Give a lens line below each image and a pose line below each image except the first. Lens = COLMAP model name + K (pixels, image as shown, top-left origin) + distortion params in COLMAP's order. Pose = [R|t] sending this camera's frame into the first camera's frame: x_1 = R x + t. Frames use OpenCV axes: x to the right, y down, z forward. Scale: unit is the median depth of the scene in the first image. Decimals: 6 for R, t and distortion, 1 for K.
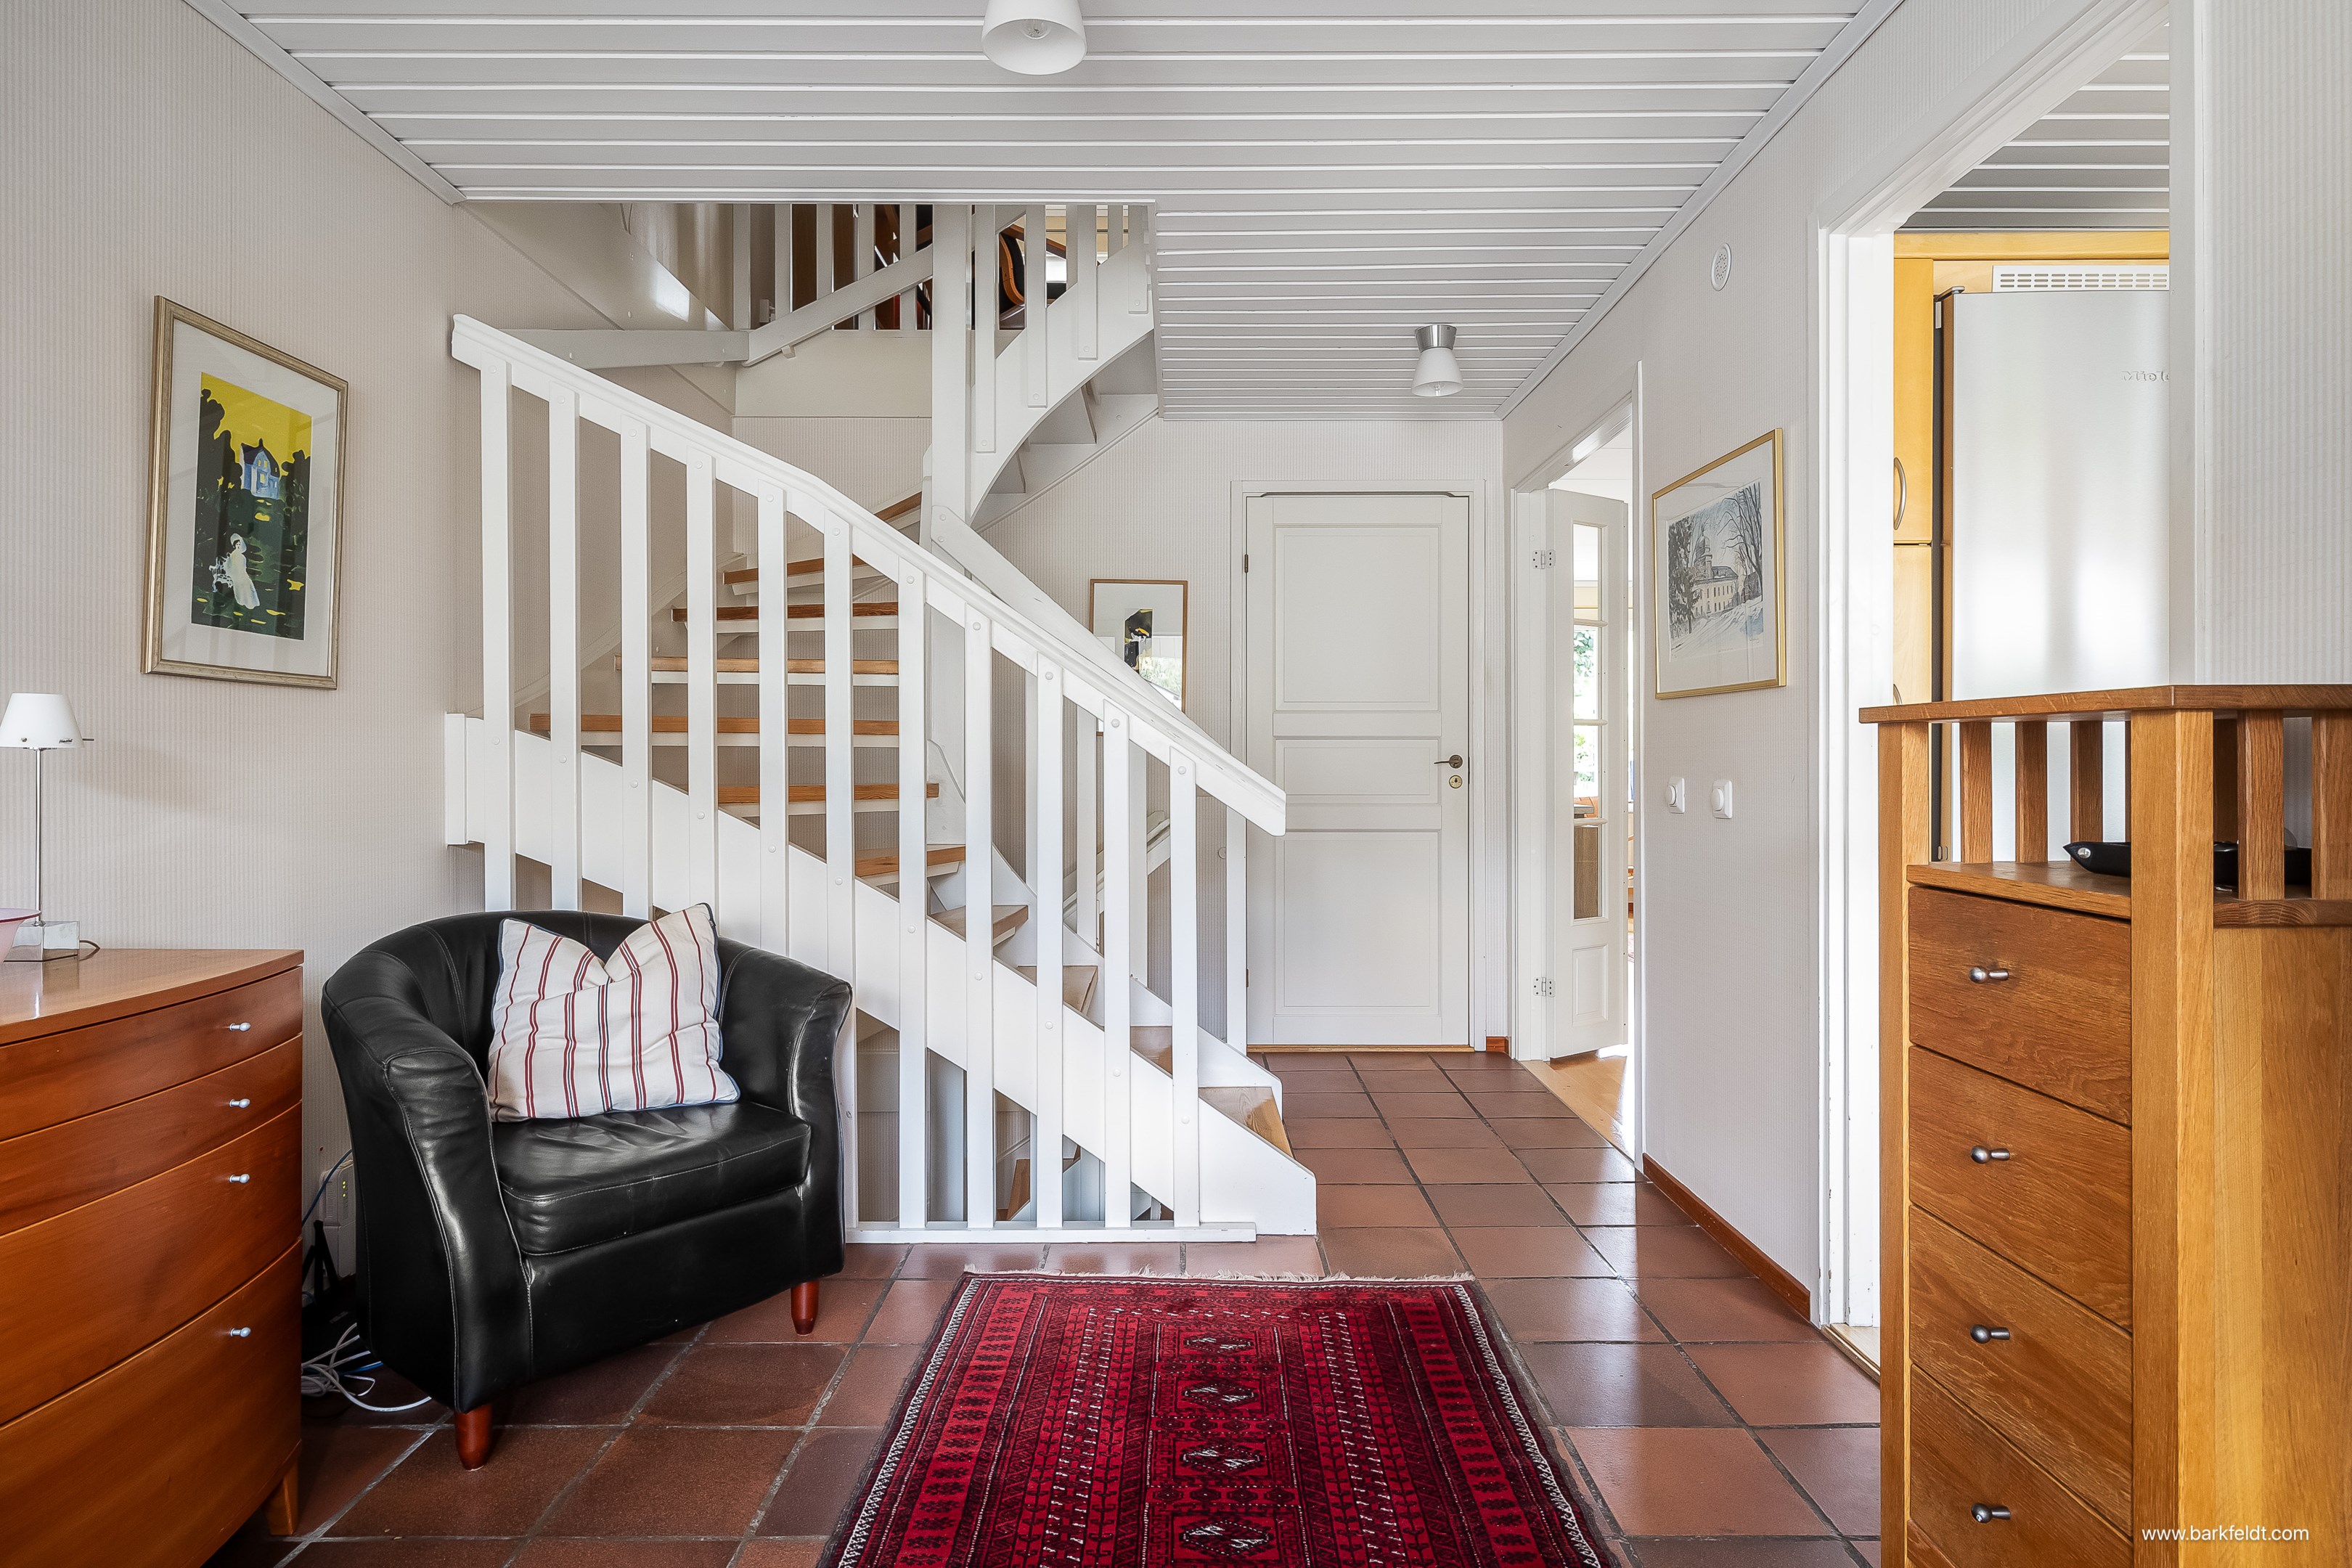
lens RADIAL K [[1285.4, 0, 1179.1], [0, 1285.4, 769.5], [0, 0, 1]] dist [0.003267, 0.000288]
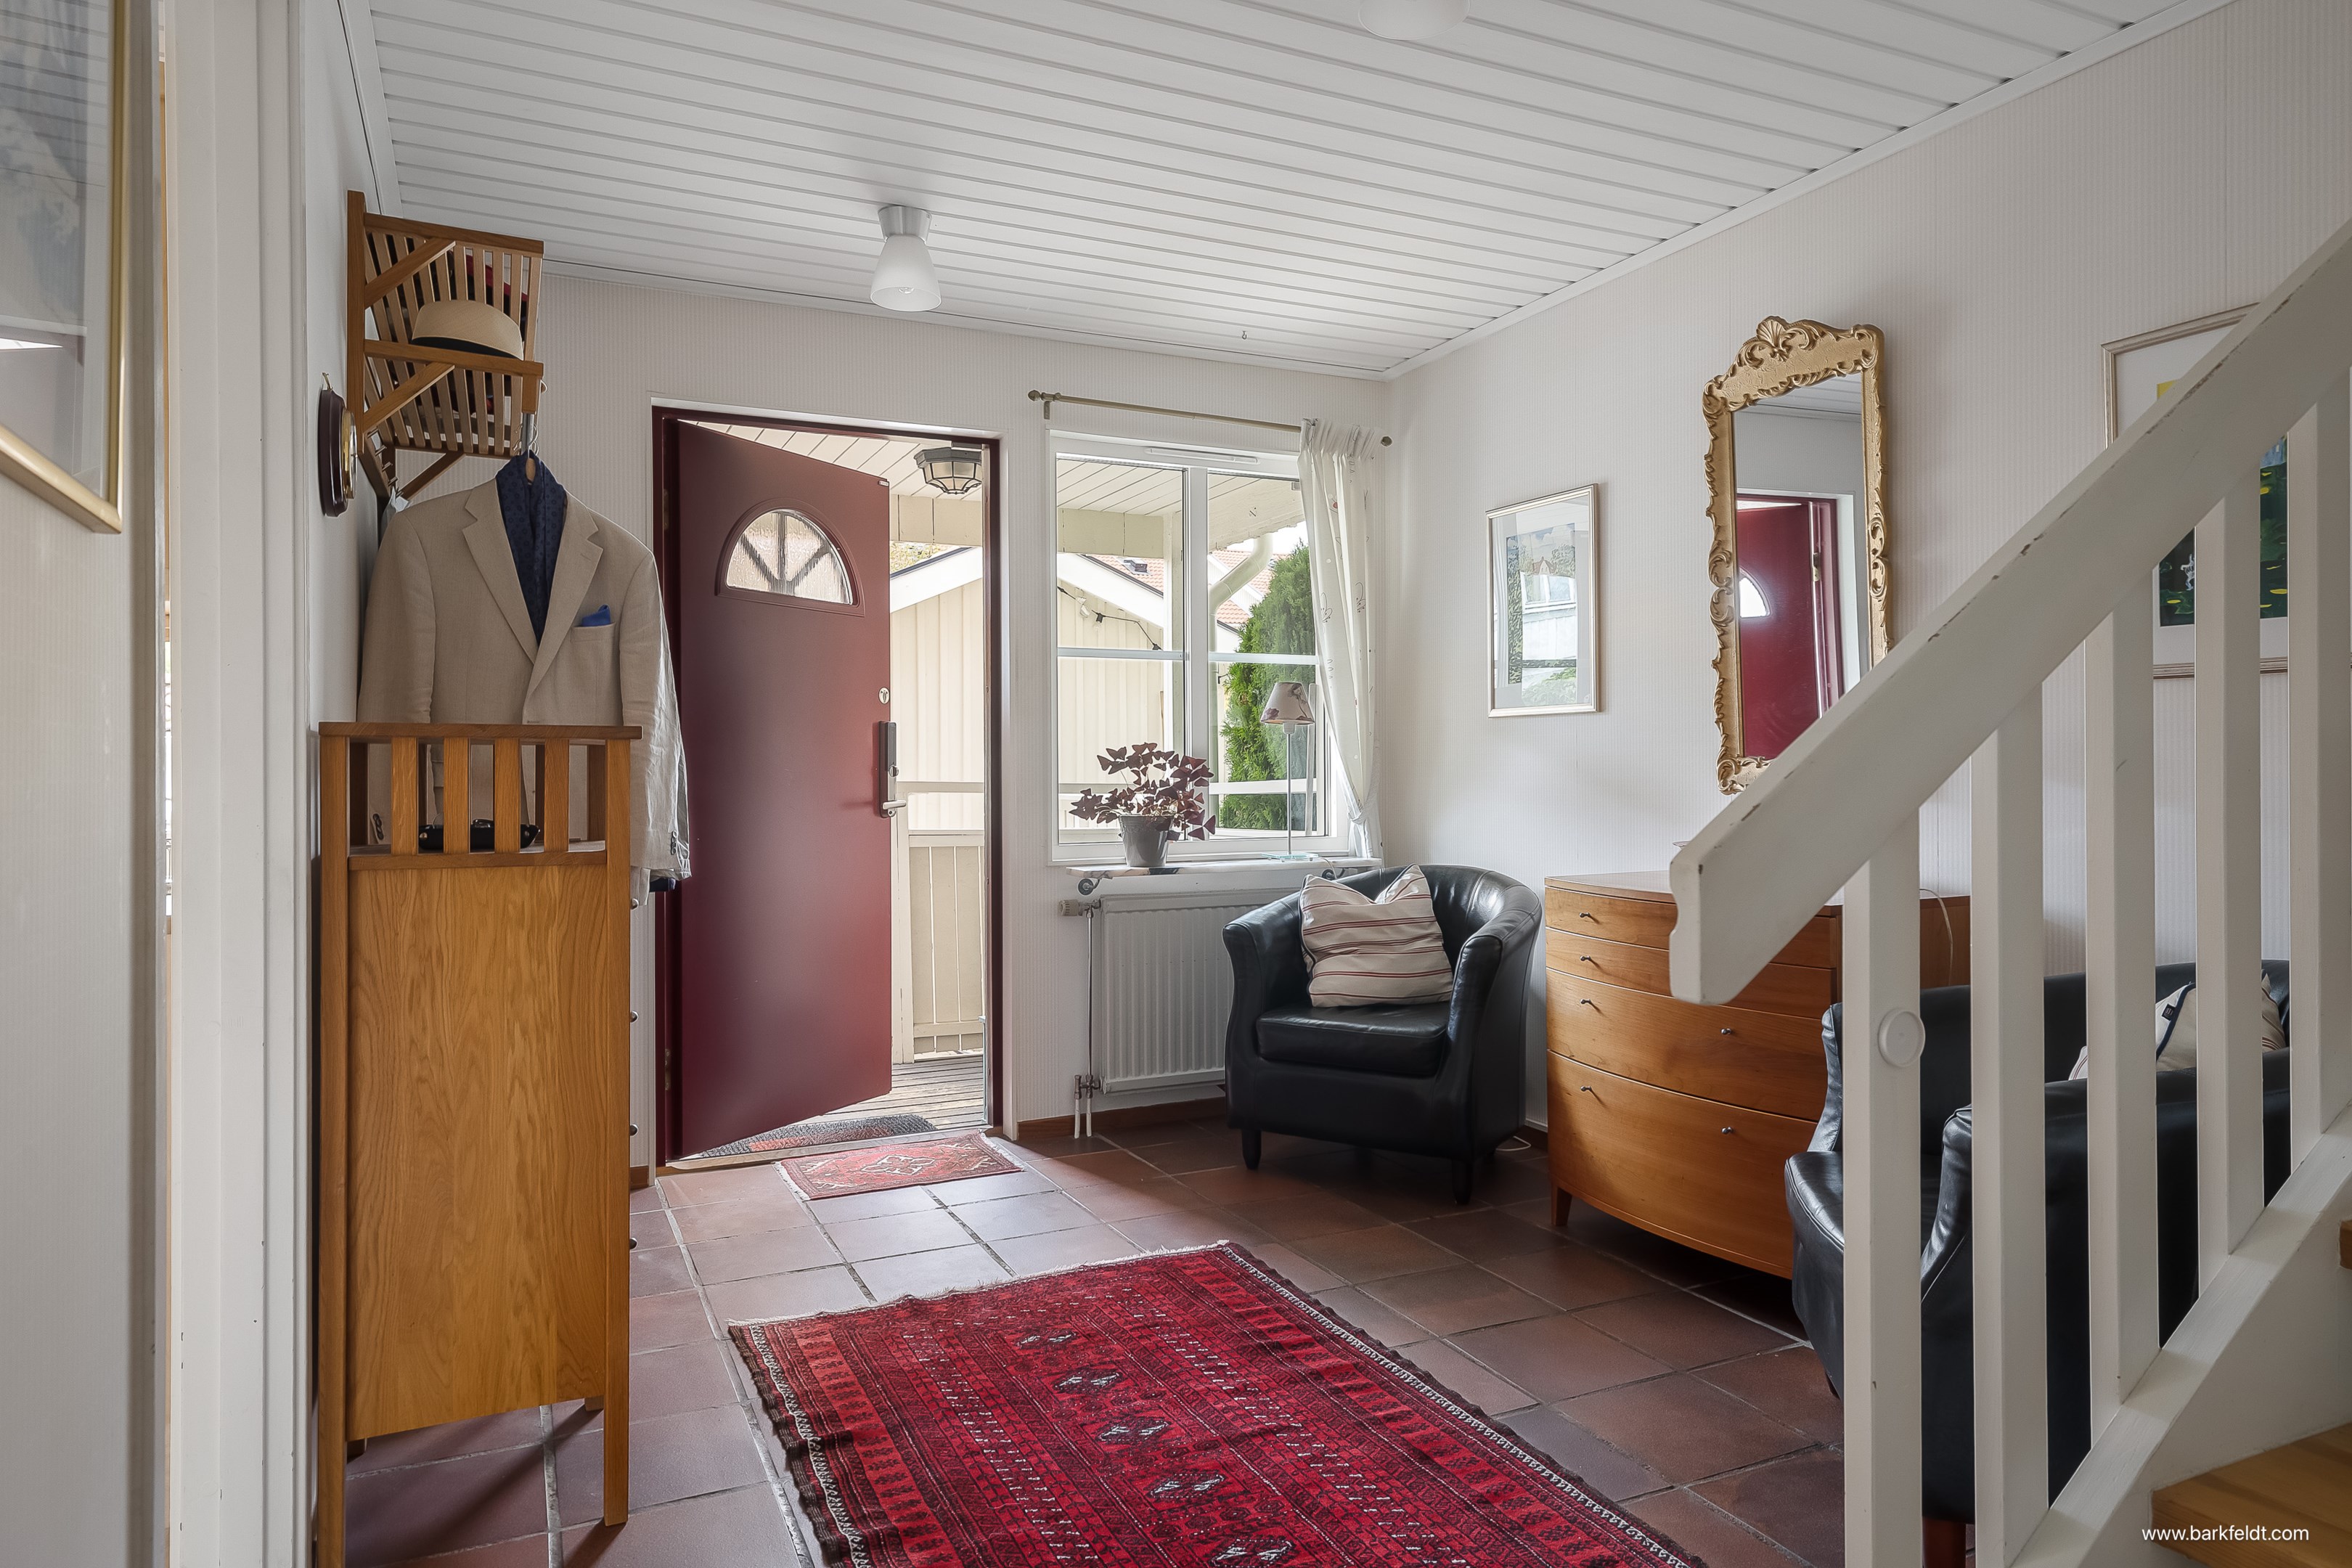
lens RADIAL K [[1435.7, 0, 1176.8], [0, 1435.7, 775.4], [0, 0, 1]] dist [0.000768, 0.000259]
pose [[-0.906507, 0.007740, -0.422121, 0.440894], [0.007309, 0.999970, 0.002641, -0.001375], [0.422129, -0.000691, -0.906536, 1.679467]]
